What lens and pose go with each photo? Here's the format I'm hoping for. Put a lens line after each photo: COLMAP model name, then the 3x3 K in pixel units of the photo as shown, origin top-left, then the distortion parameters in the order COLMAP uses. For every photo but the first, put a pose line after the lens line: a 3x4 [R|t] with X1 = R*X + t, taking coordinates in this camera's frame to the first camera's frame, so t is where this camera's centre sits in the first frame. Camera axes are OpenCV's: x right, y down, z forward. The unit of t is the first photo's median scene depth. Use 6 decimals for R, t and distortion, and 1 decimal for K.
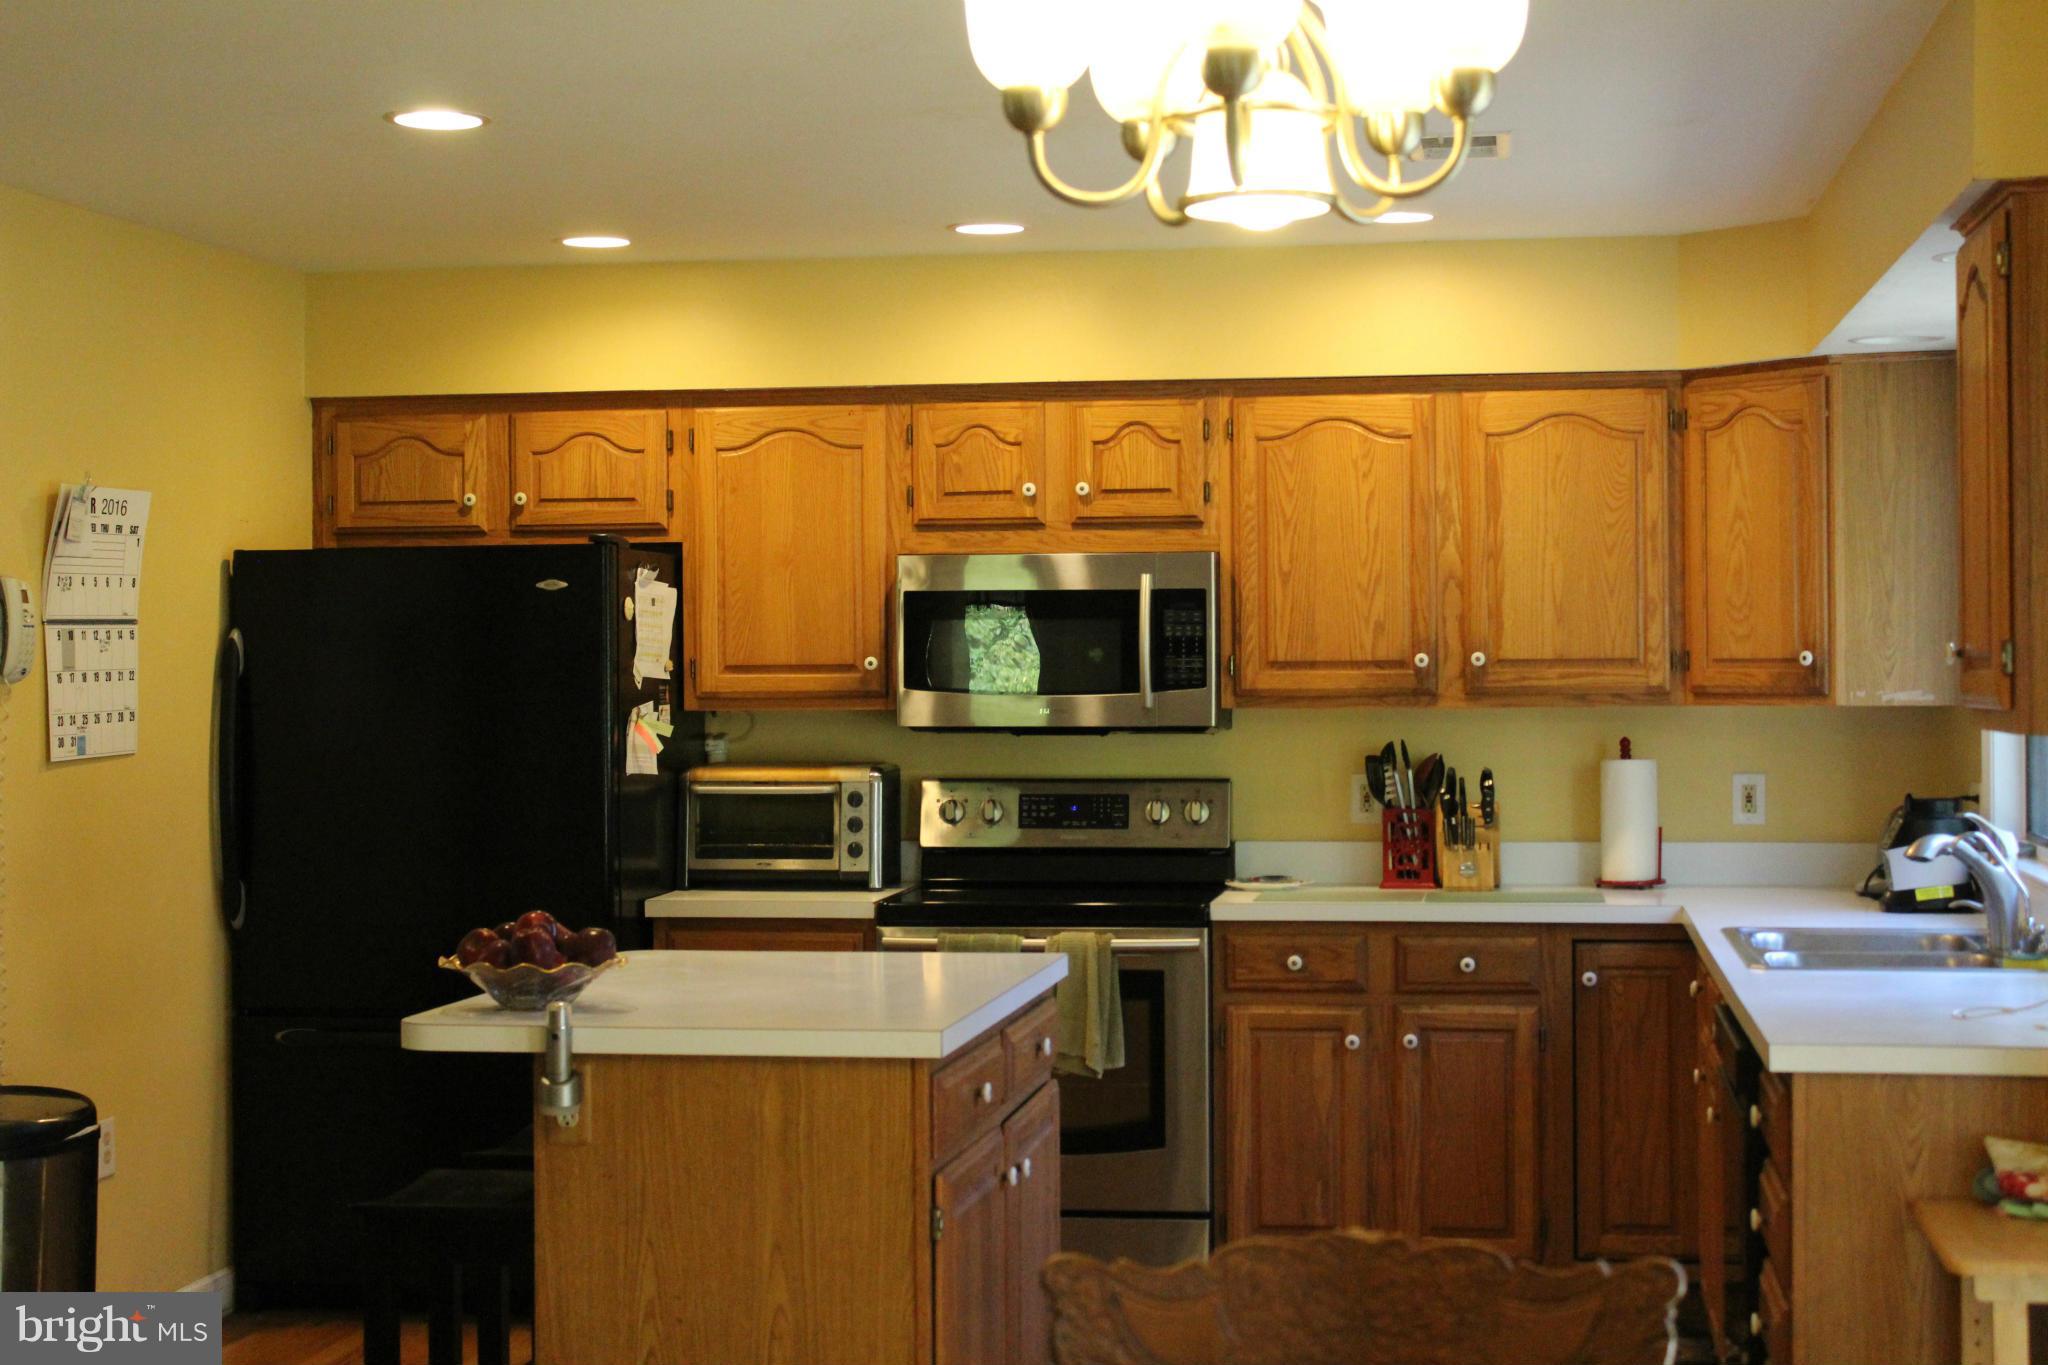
lens RADIAL K [[3229.8, 0, 1024.0], [0, 3229.8, 682.5], [0, 0, 1]] dist [-0.020555, 0.063222]
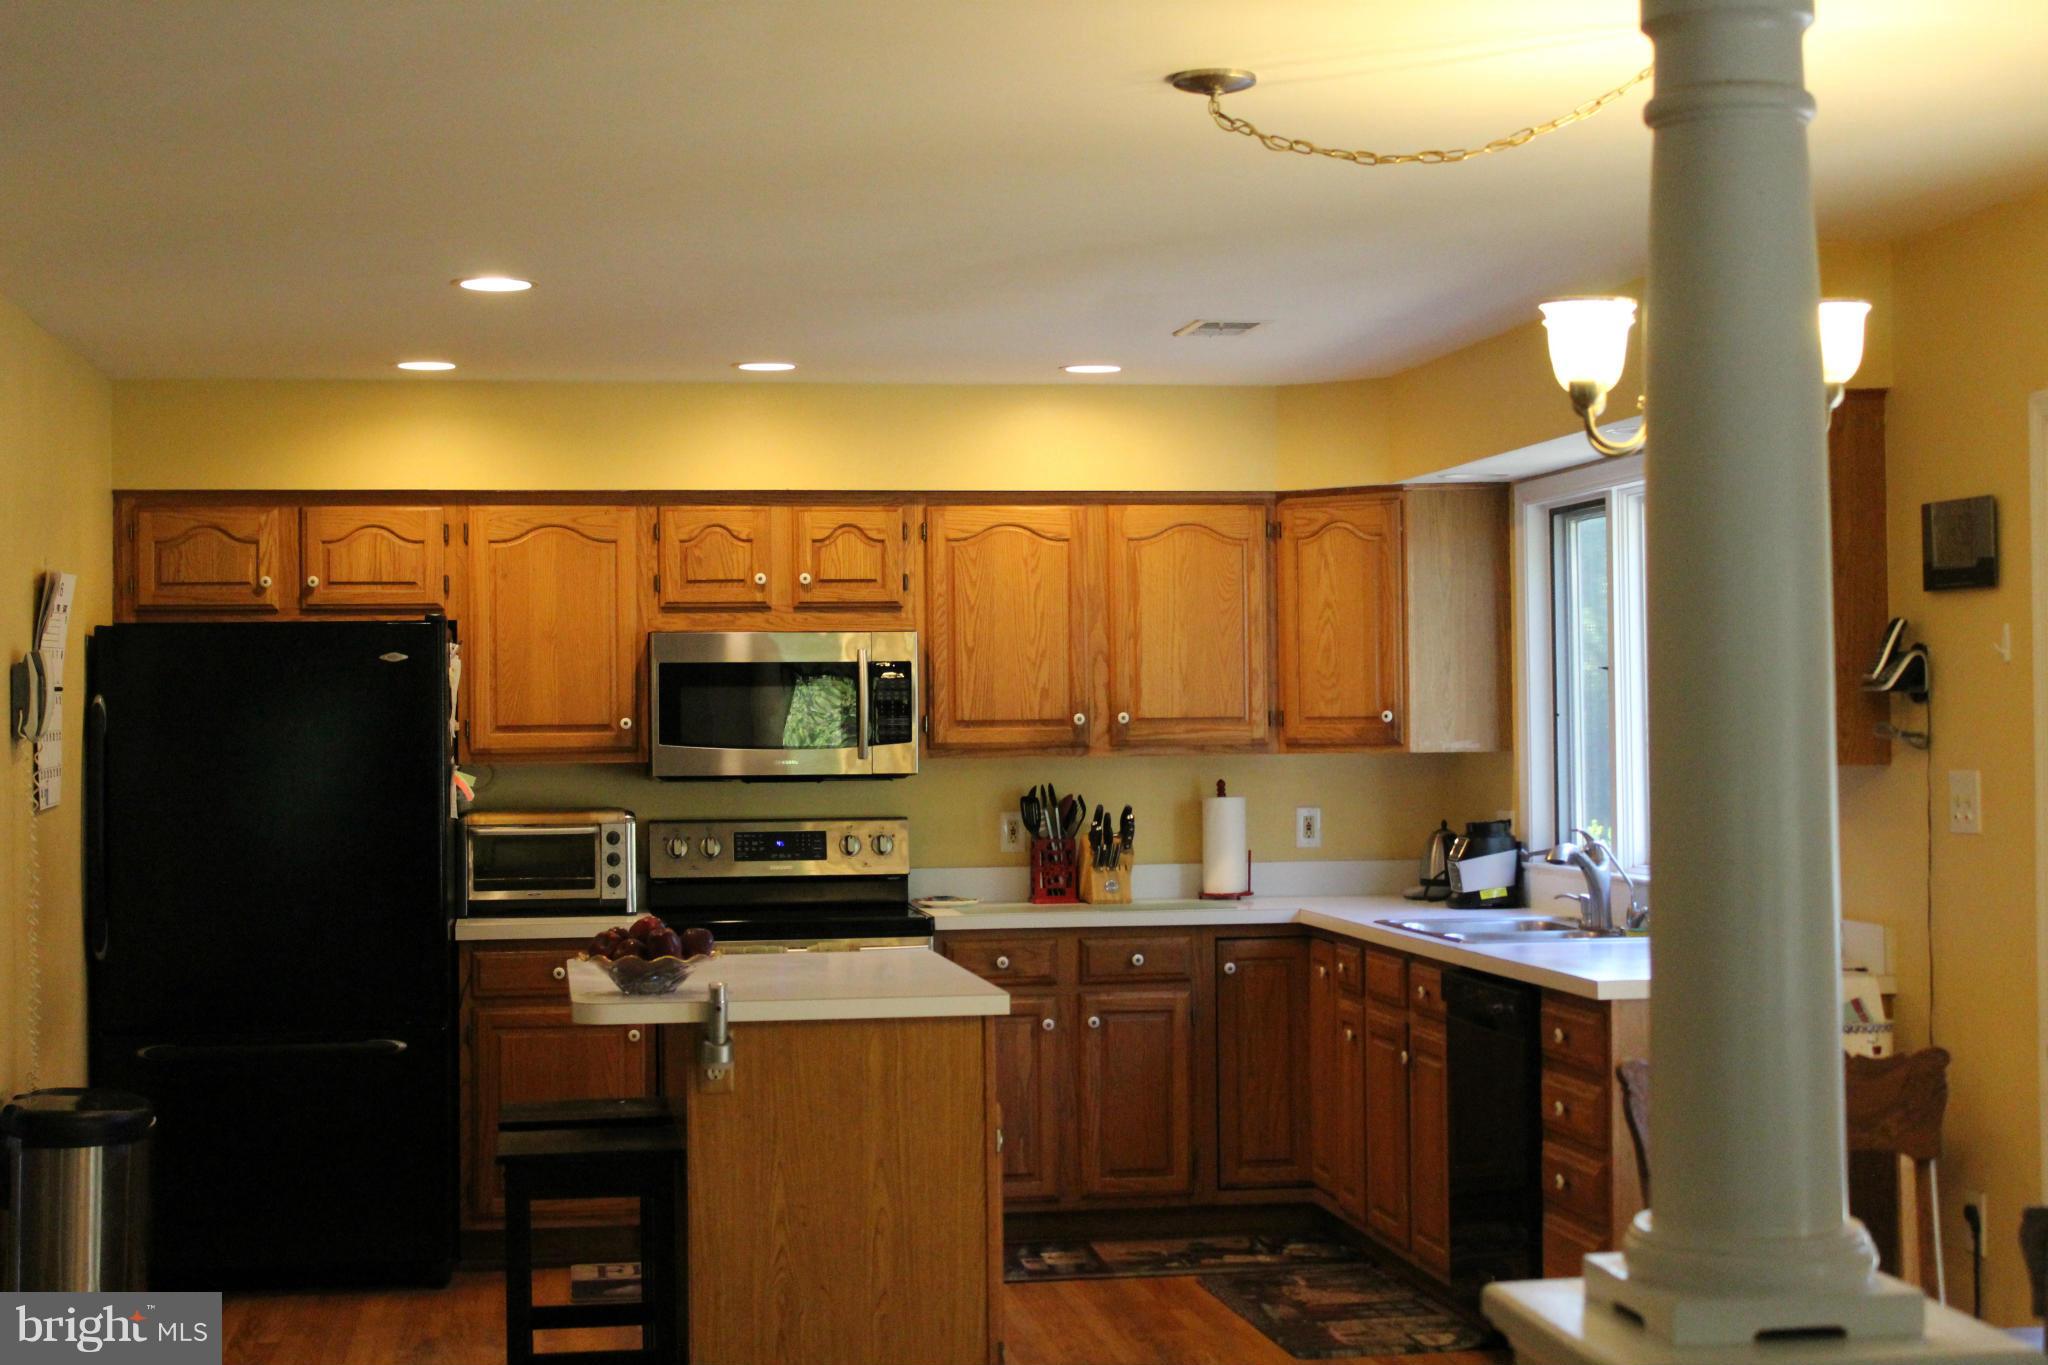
lens RADIAL K [[3237.7, 0, 1082.4], [0, 3237.7, 684.5], [0, 0, 1]] dist [-0.019080, 0.034266]
pose [[0.946400, -0.000156, 0.322996, -0.278960], [0.006312, 0.999818, -0.018009, 0.002313], [-0.322934, 0.019082, 0.946229, -0.184902]]
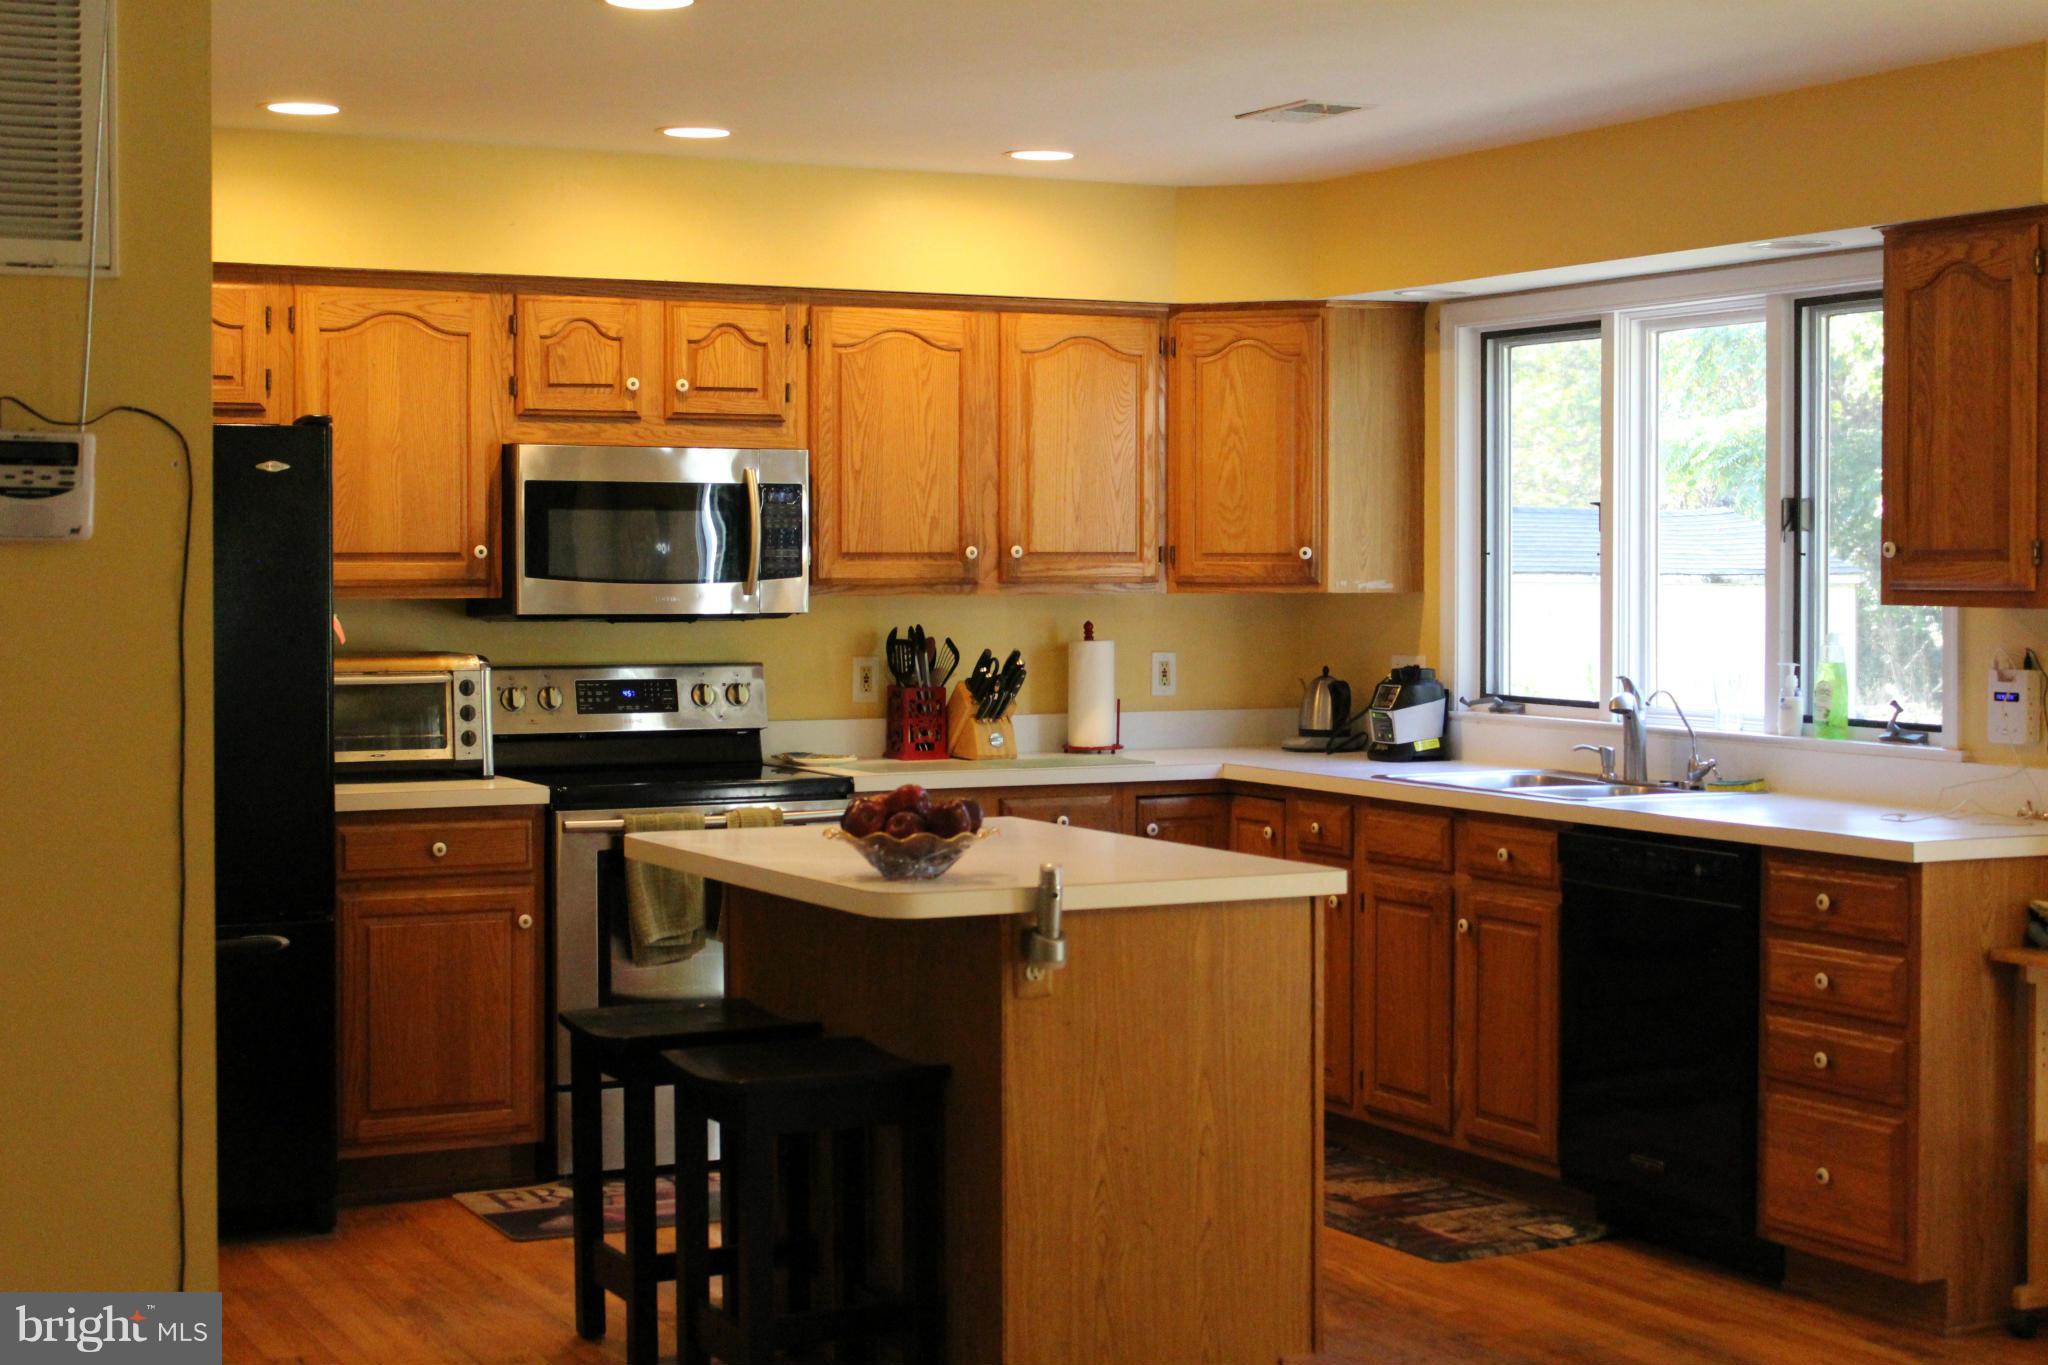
lens RADIAL K [[3191.7, 0, 1108.8], [0, 3191.7, 679.7], [0, 0, 1]] dist [-0.023376, -0.011526]
pose [[0.794546, -0.016629, 0.606976, -0.504036], [-0.001319, 0.999575, 0.029112, 0.004779], [-0.607202, -0.023932, 0.794187, 0.098056]]
